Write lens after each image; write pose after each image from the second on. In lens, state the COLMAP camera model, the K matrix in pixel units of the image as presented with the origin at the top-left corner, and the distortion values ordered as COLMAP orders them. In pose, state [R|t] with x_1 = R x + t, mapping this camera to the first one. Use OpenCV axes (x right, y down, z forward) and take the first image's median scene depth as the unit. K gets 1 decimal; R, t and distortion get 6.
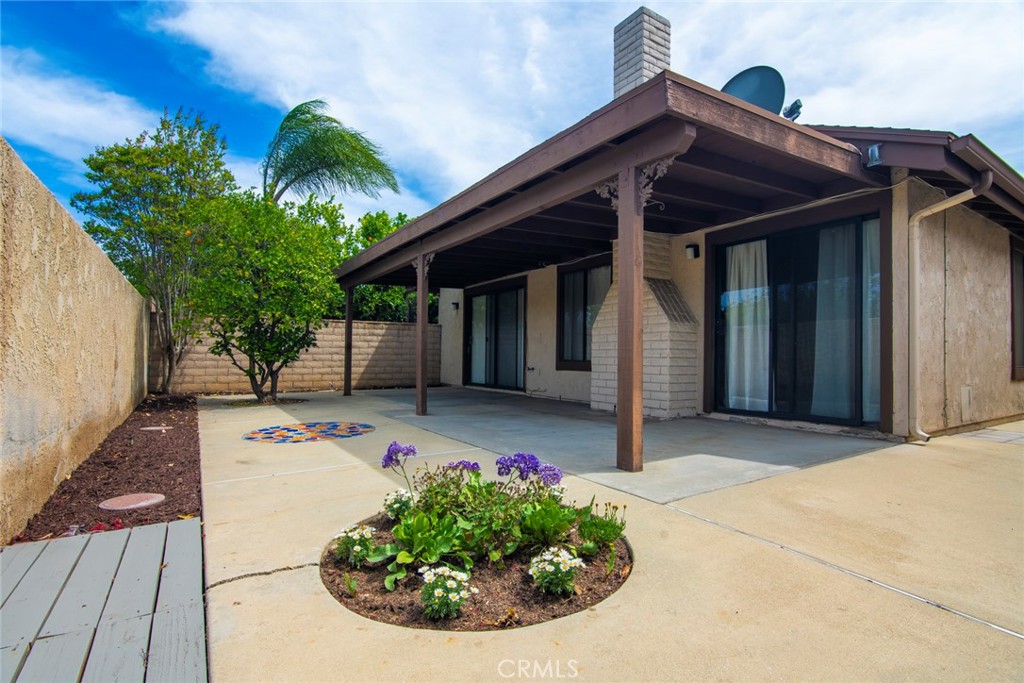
lens RADIAL K [[489.0, 0, 512.0], [0, 489.0, 341.5], [0, 0, 1]] dist [-0.021391, 0.000049]
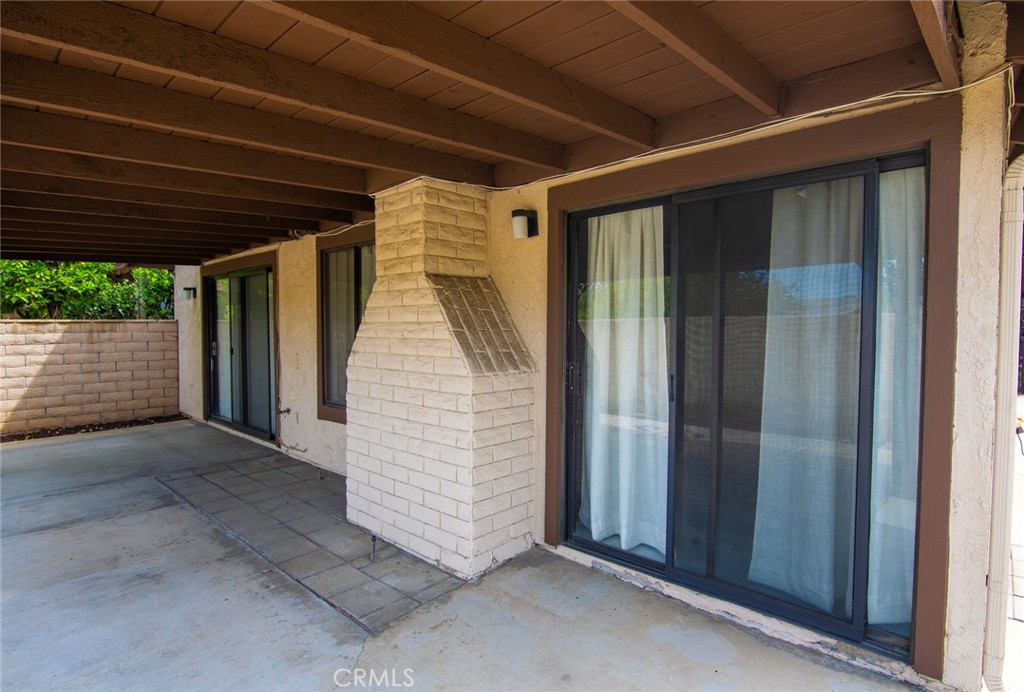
lens RADIAL K [[595.4, 0, 512.0], [0, 595.4, 346.0], [0, 0, 1]] dist [-0.034285, -0.000642]
pose [[0.963675, -0.014068, 0.266709, 0.194753], [0.003720, 0.999222, 0.039264, -0.083741], [-0.267054, -0.036845, 0.962977, 0.414507]]
